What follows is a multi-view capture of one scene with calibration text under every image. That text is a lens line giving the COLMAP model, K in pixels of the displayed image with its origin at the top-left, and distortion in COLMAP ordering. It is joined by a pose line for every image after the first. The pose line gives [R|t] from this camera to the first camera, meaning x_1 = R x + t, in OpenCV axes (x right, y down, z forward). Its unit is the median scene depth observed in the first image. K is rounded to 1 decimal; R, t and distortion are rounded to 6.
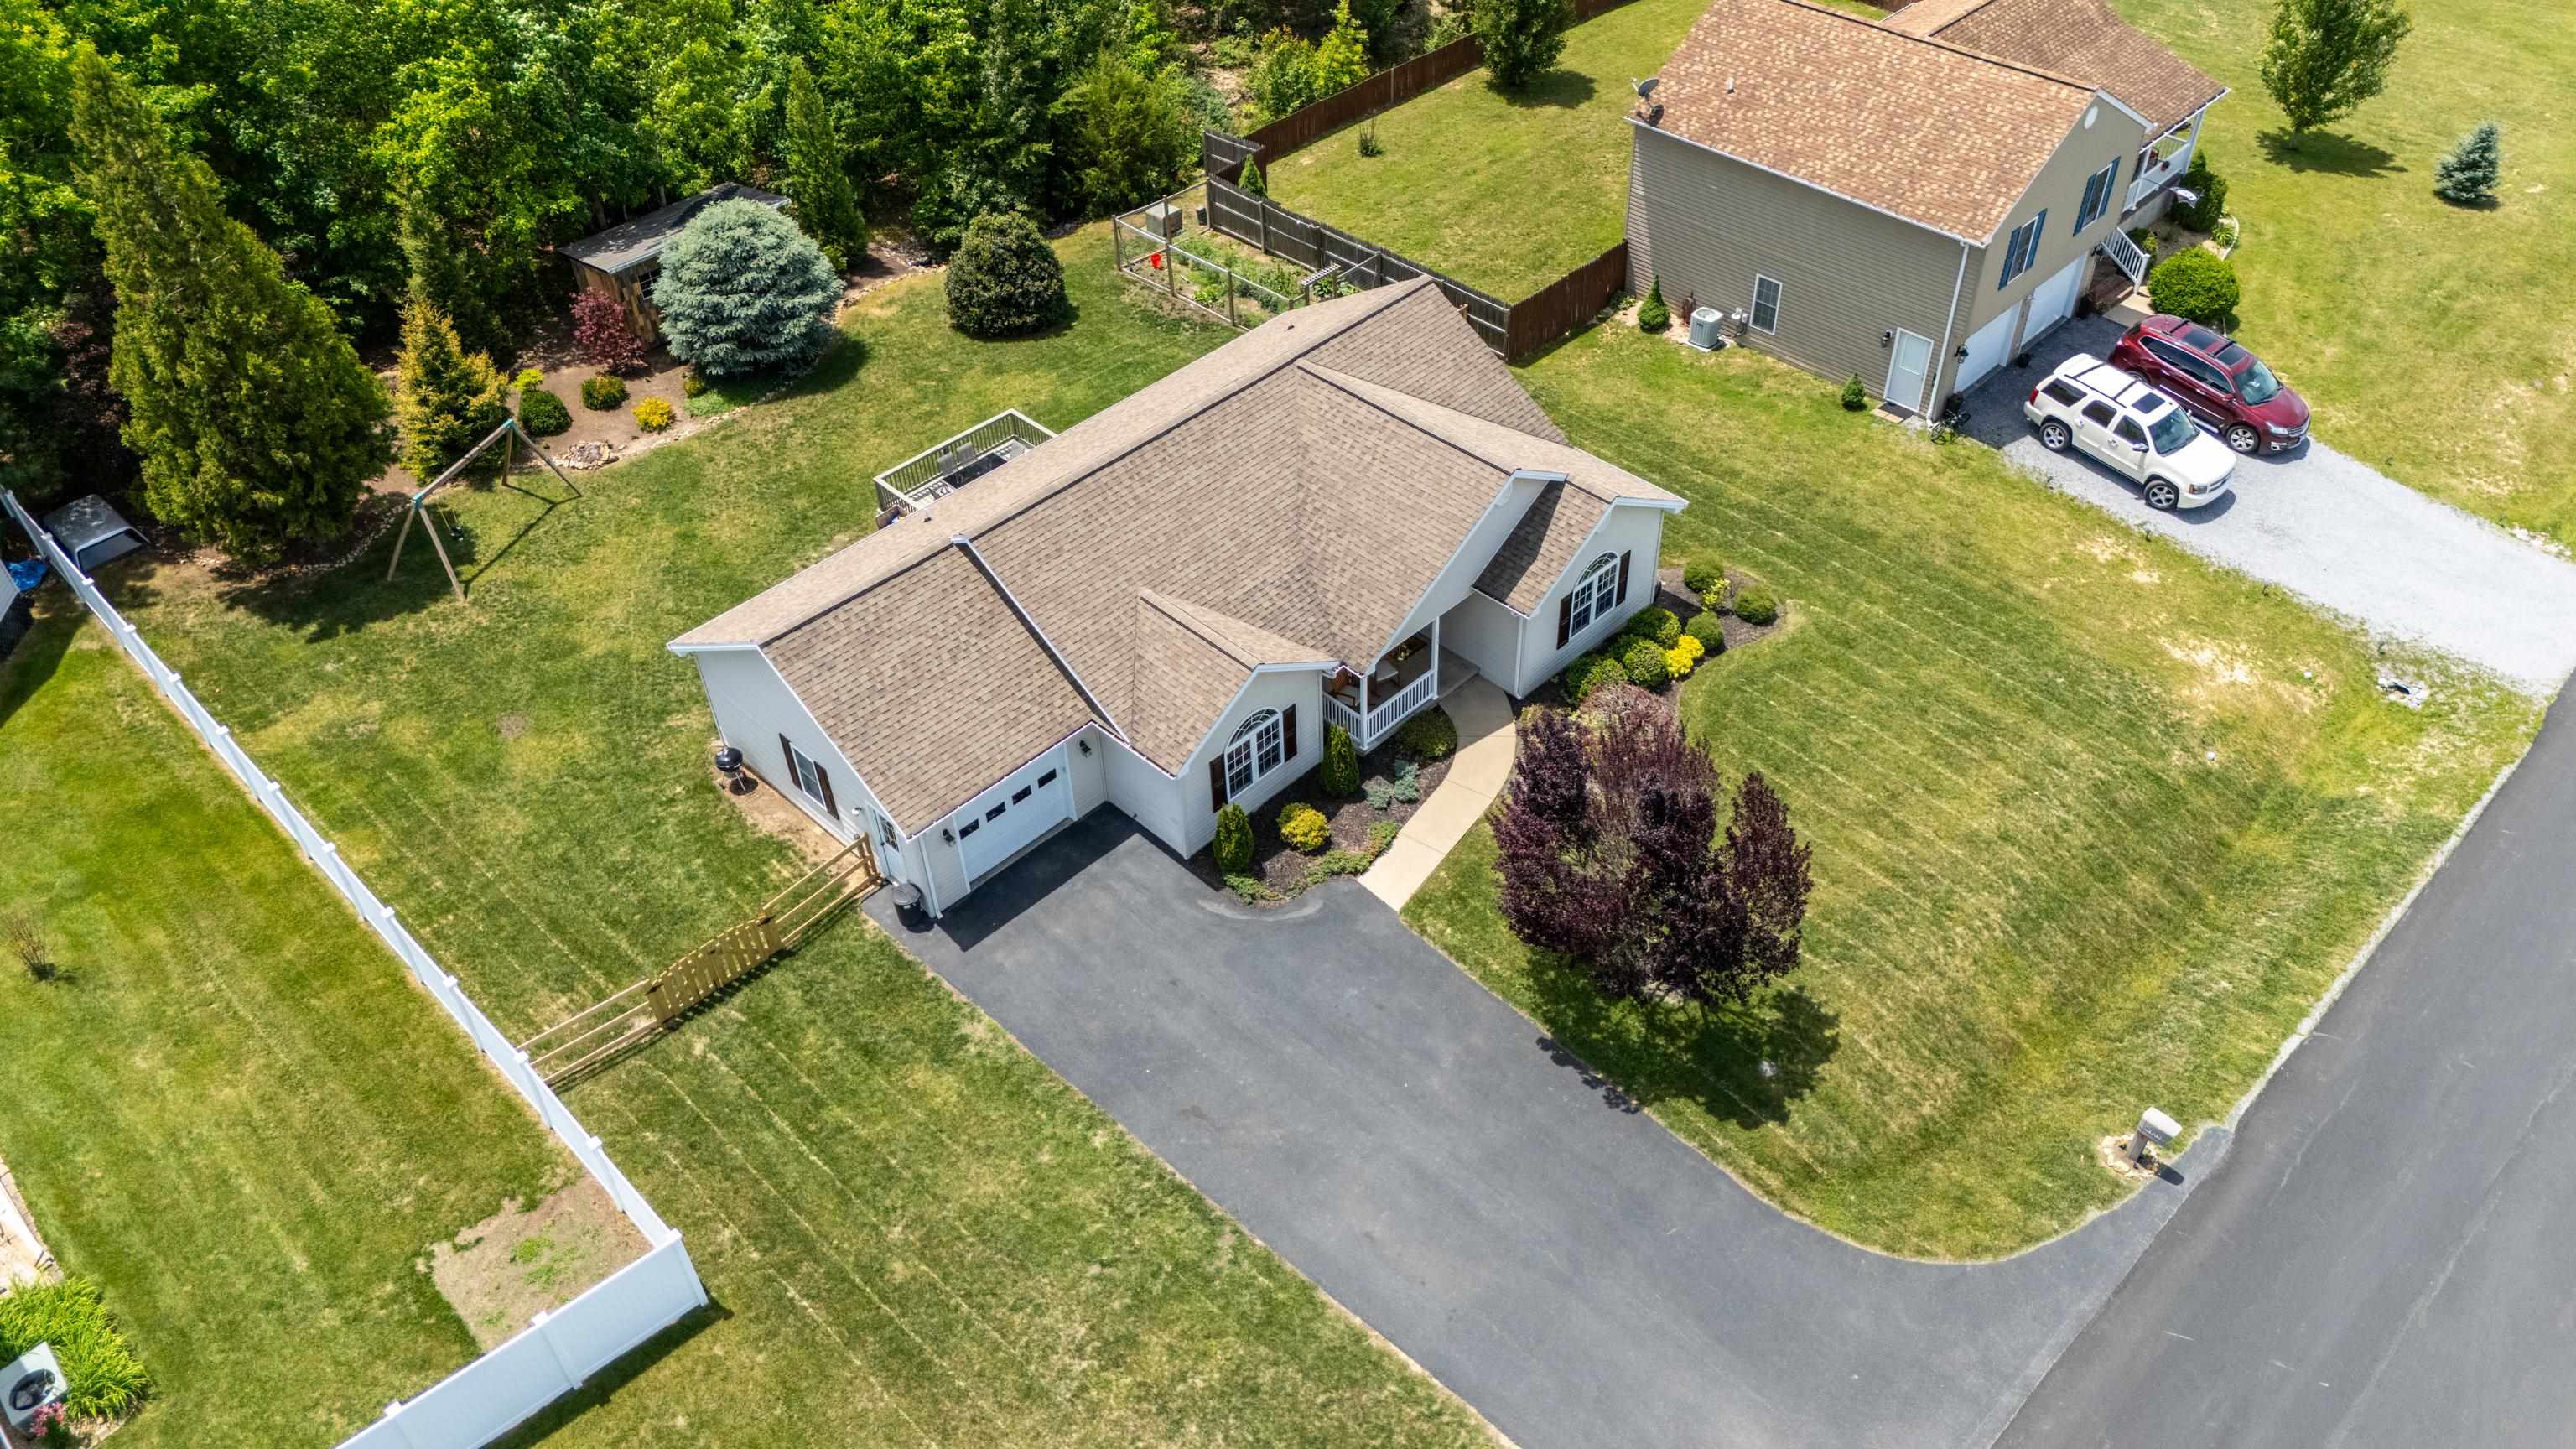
lens RADIAL K [[1902.4, 0, 1288.0], [0, 1902.4, 724.5], [0, 0, 1]] dist [0.072899, -0.066754]
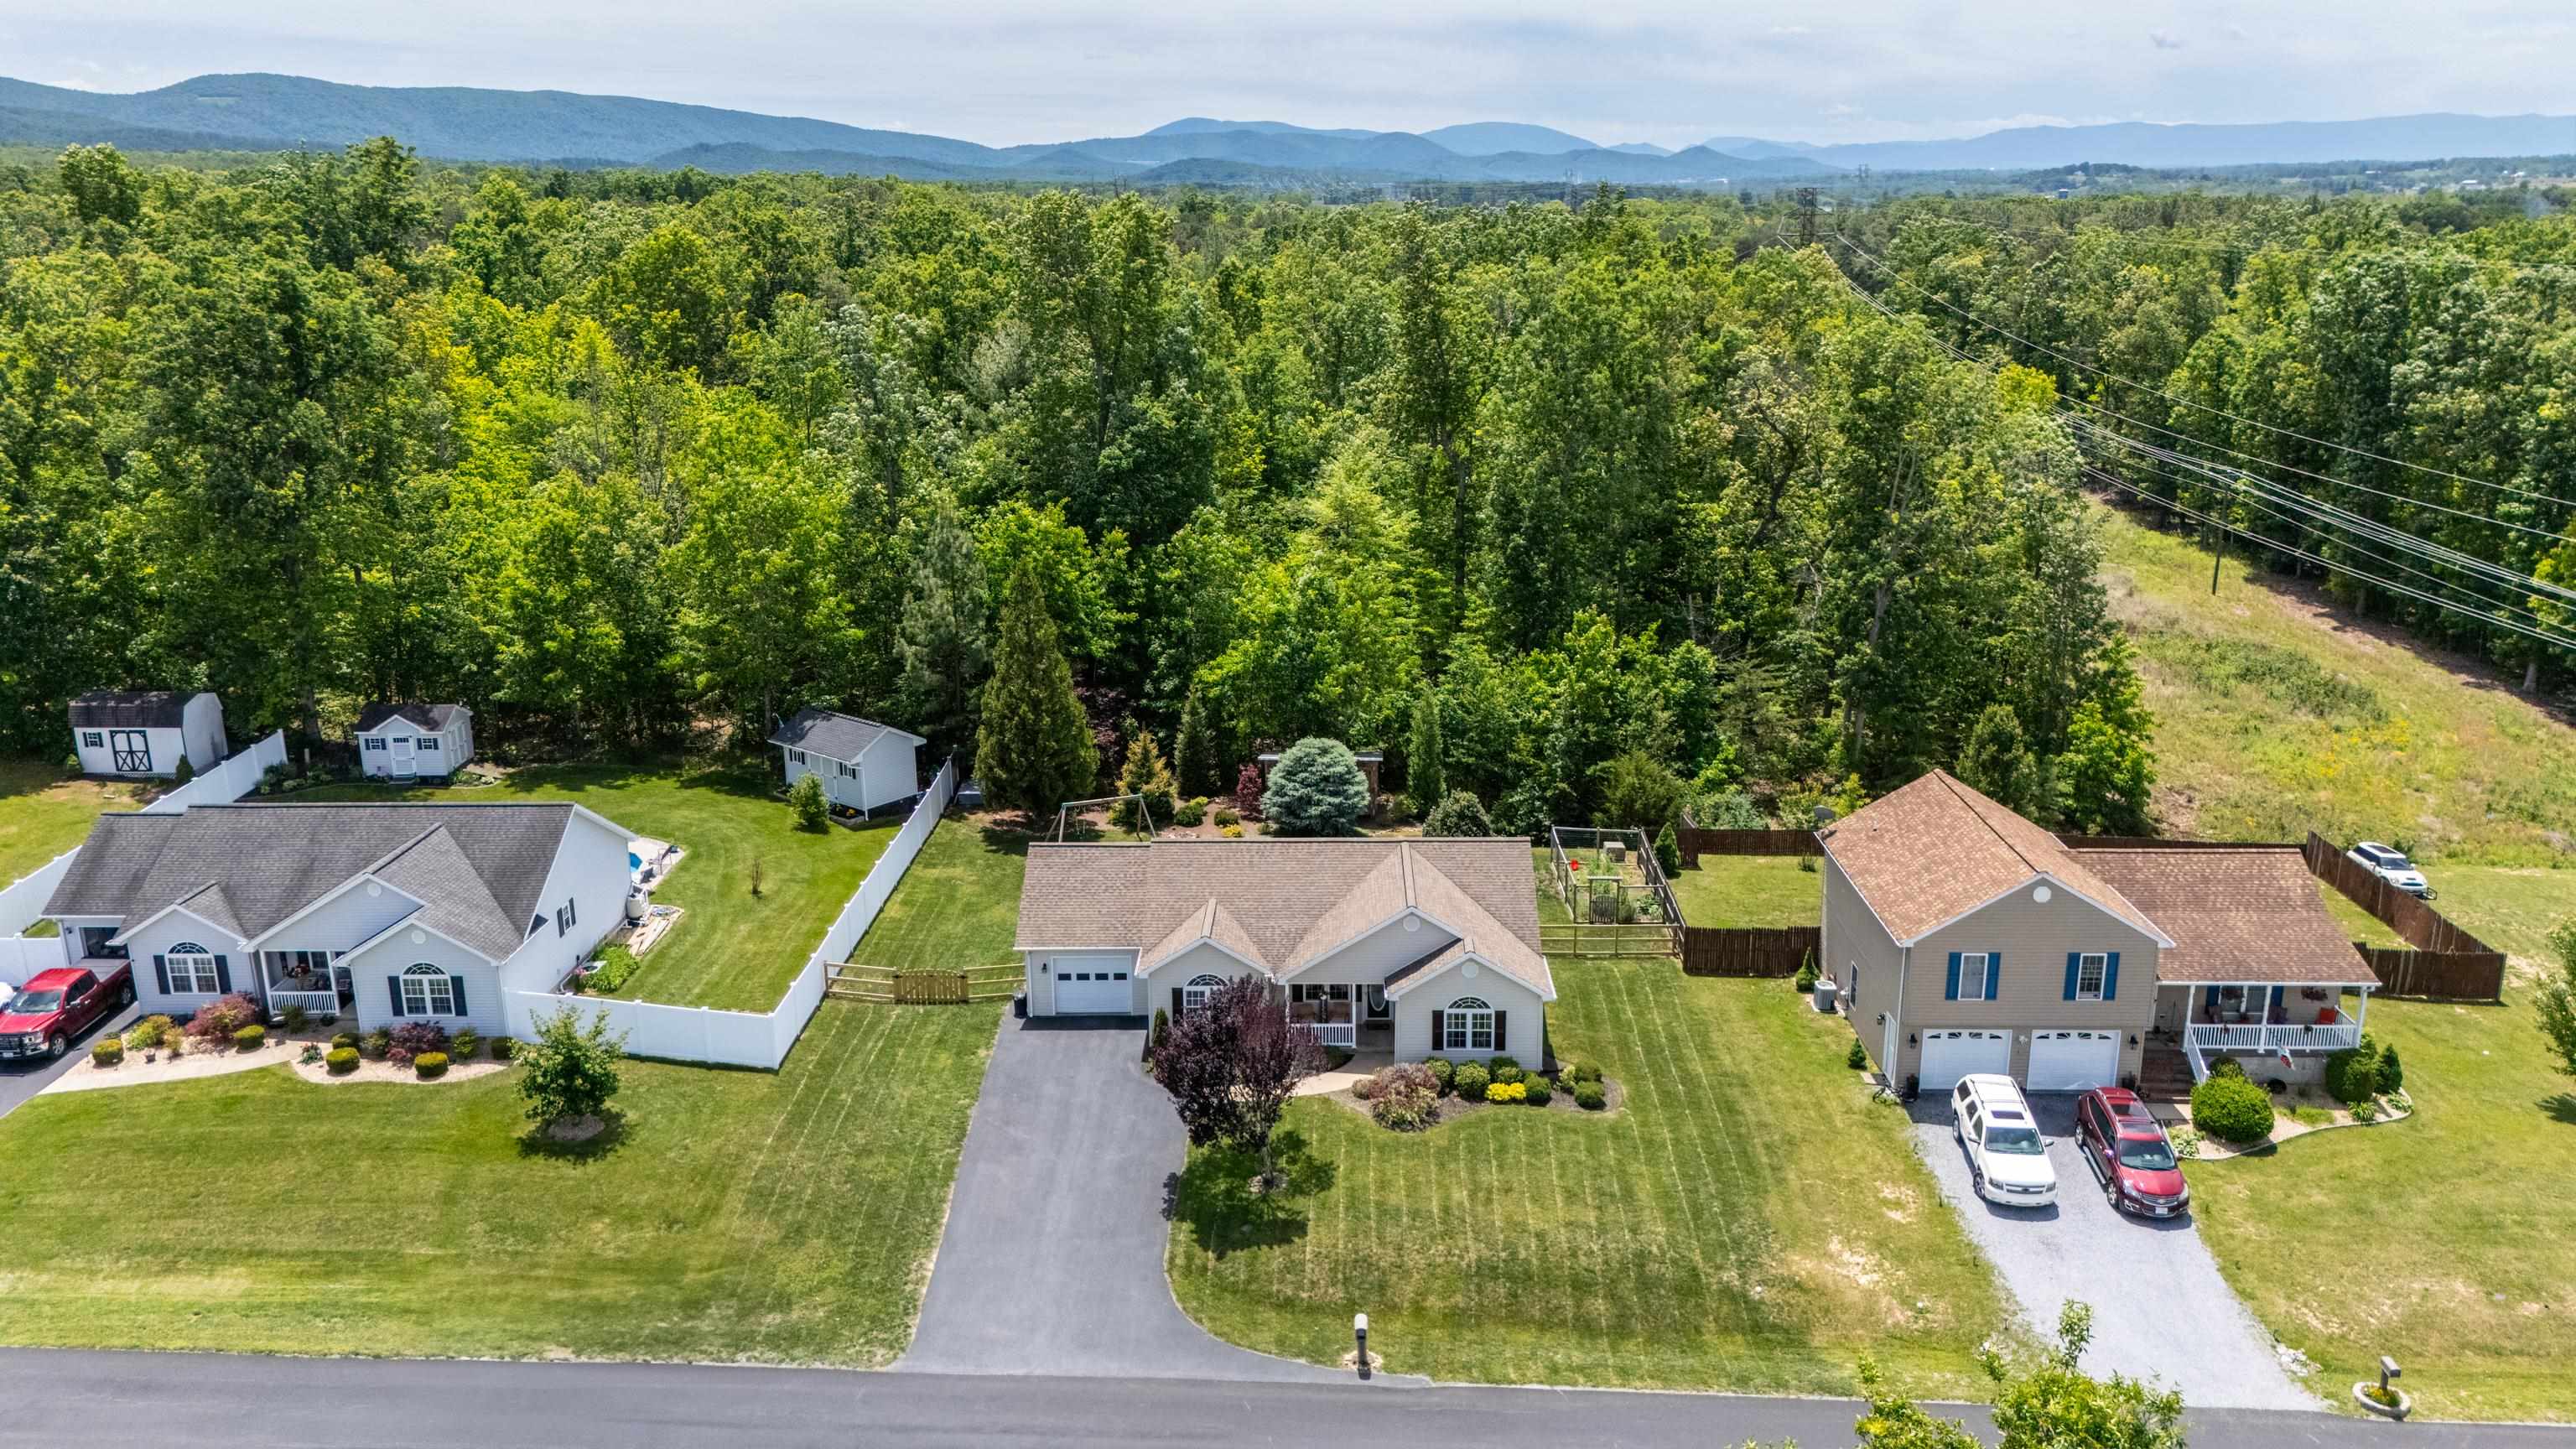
lens RADIAL K [[1898.4, 0, 1288.0], [0, 1898.4, 724.5], [0, 0, 1]] dist [0.100218, -0.147453]
pose [[0.692446, 0.220607, -0.686914, 0.917772], [-0.493597, 0.839262, -0.228037, 0.126729], [0.526195, 0.496962, 0.690035, -0.194167]]
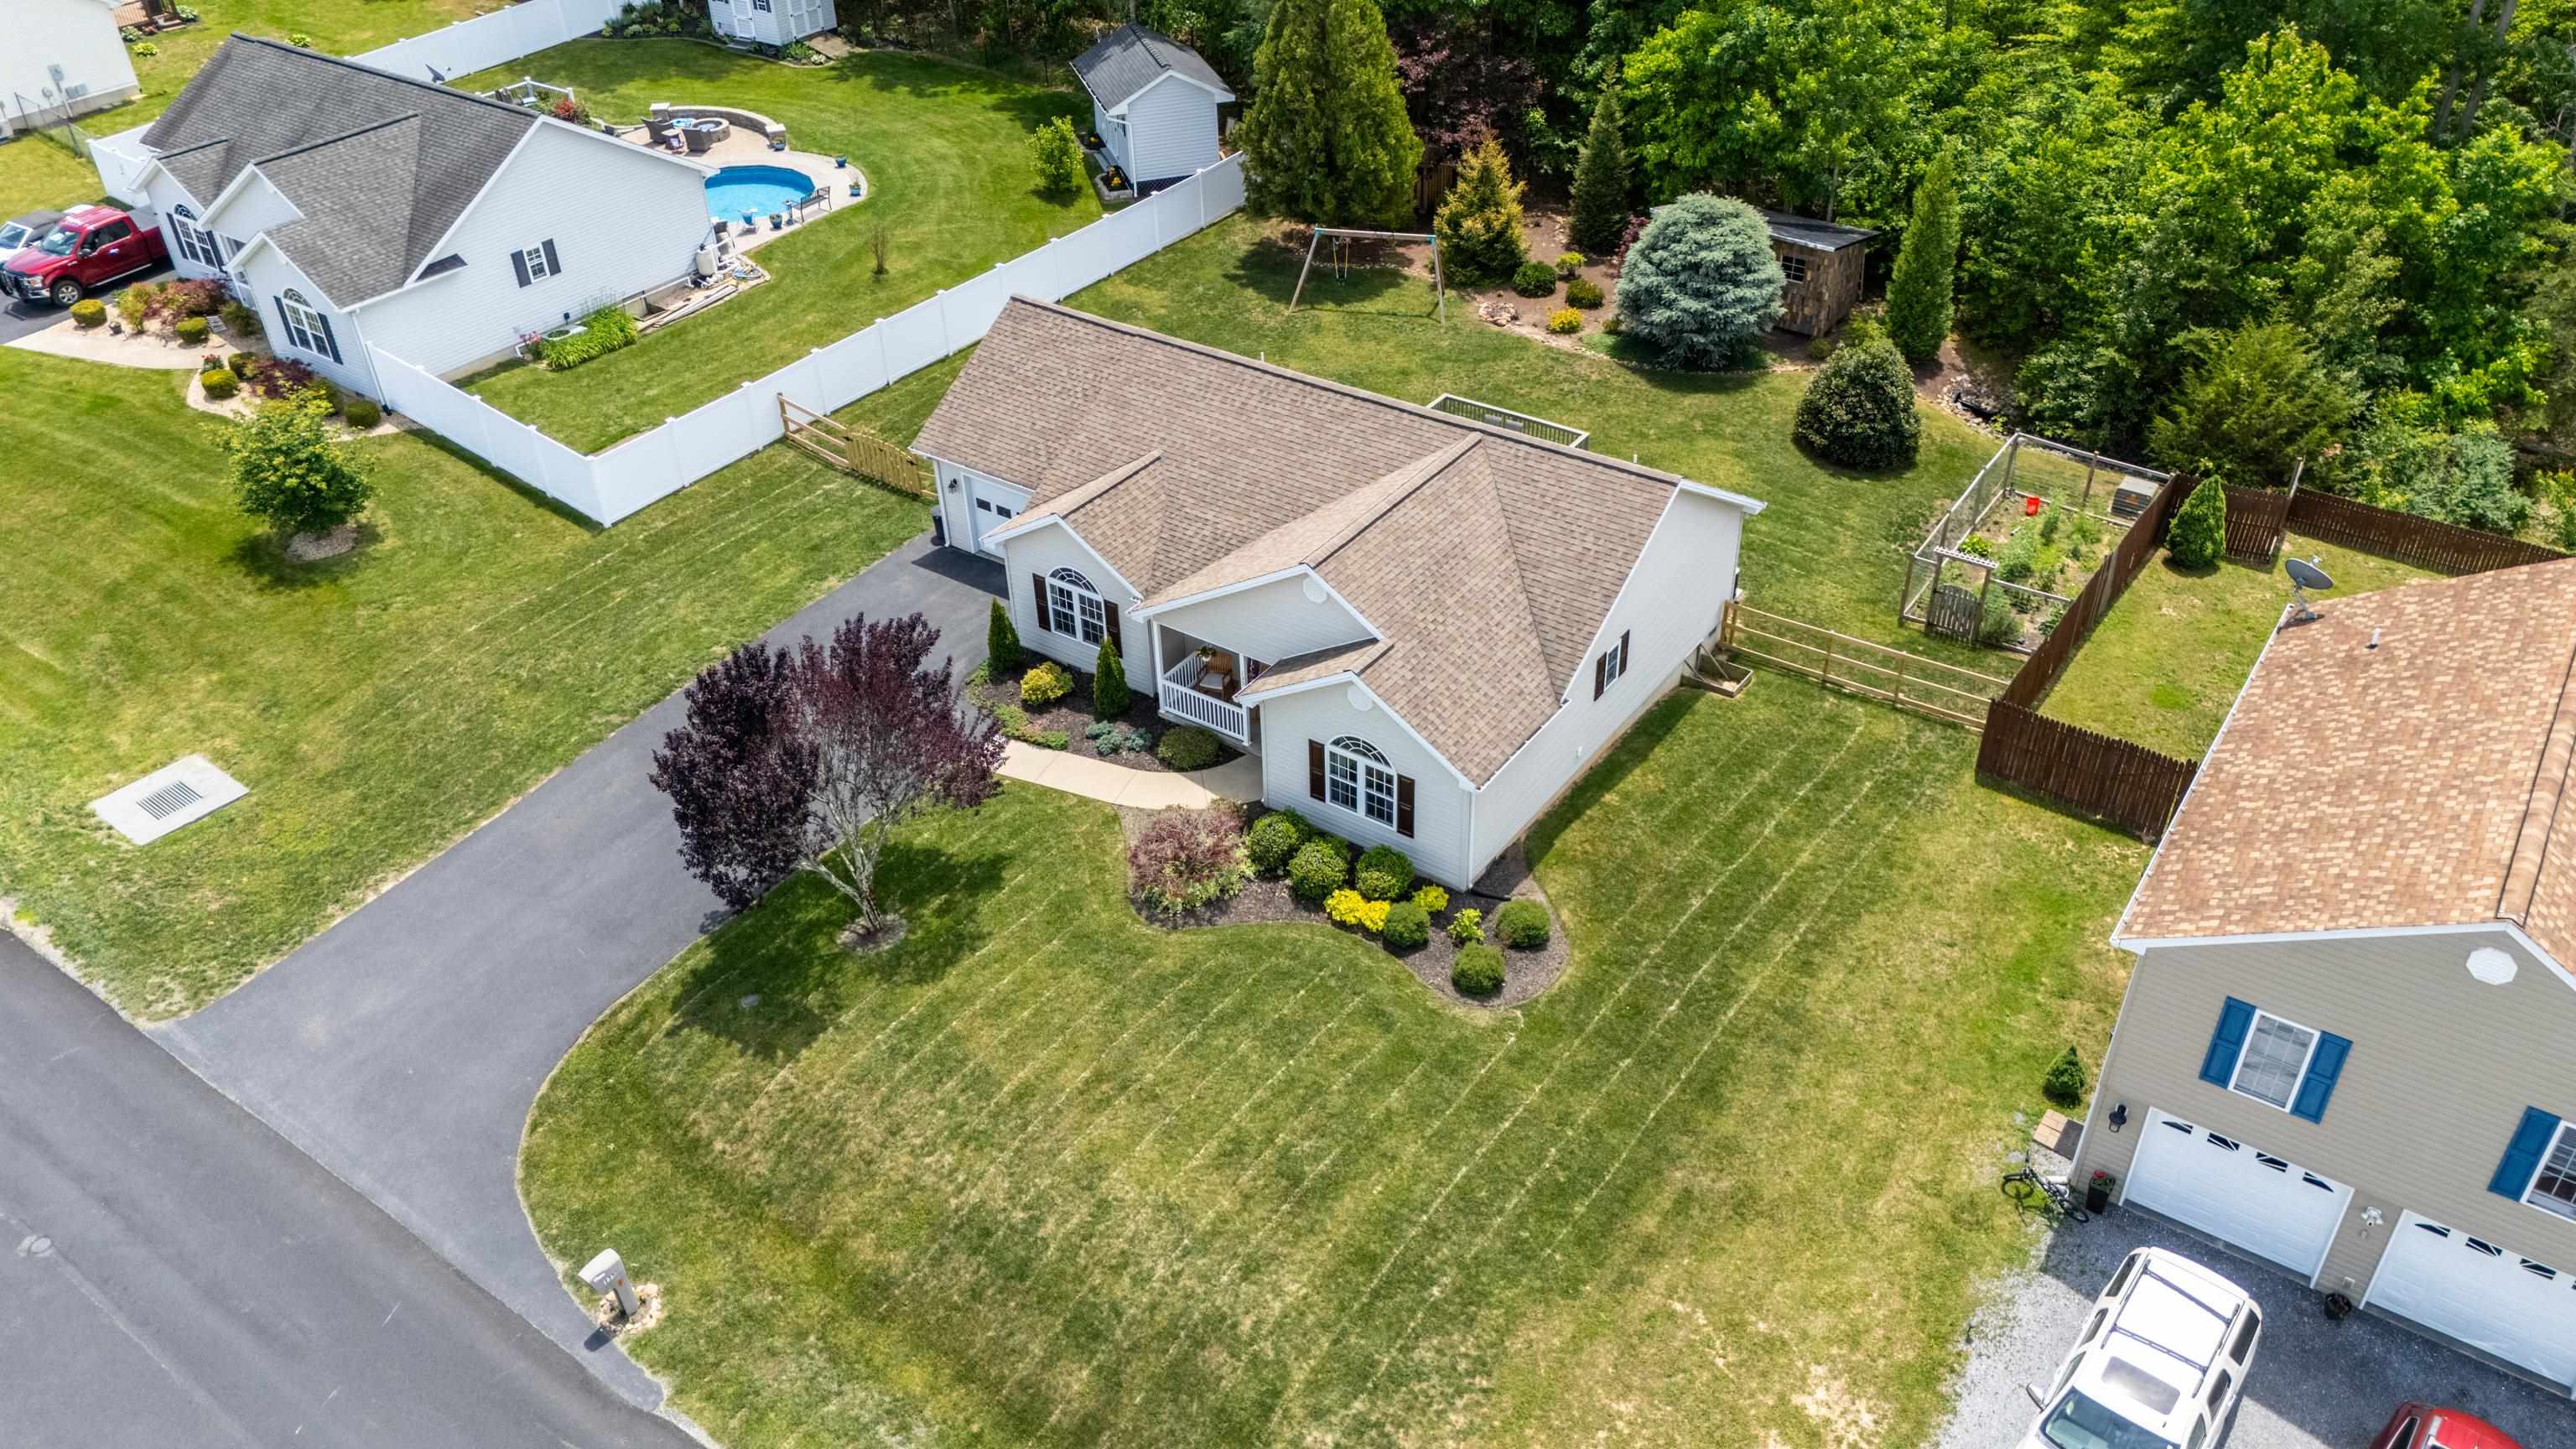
lens RADIAL K [[1902.4, 0, 1288.0], [0, 1902.4, 724.5], [0, 0, 1]] dist [0.072899, -0.066754]
pose [[0.172231, 0.593424, -0.786247, 0.730502], [-0.645988, 0.670620, 0.364648, -0.338509], [0.743664, 0.445102, 0.498846, 0.470923]]
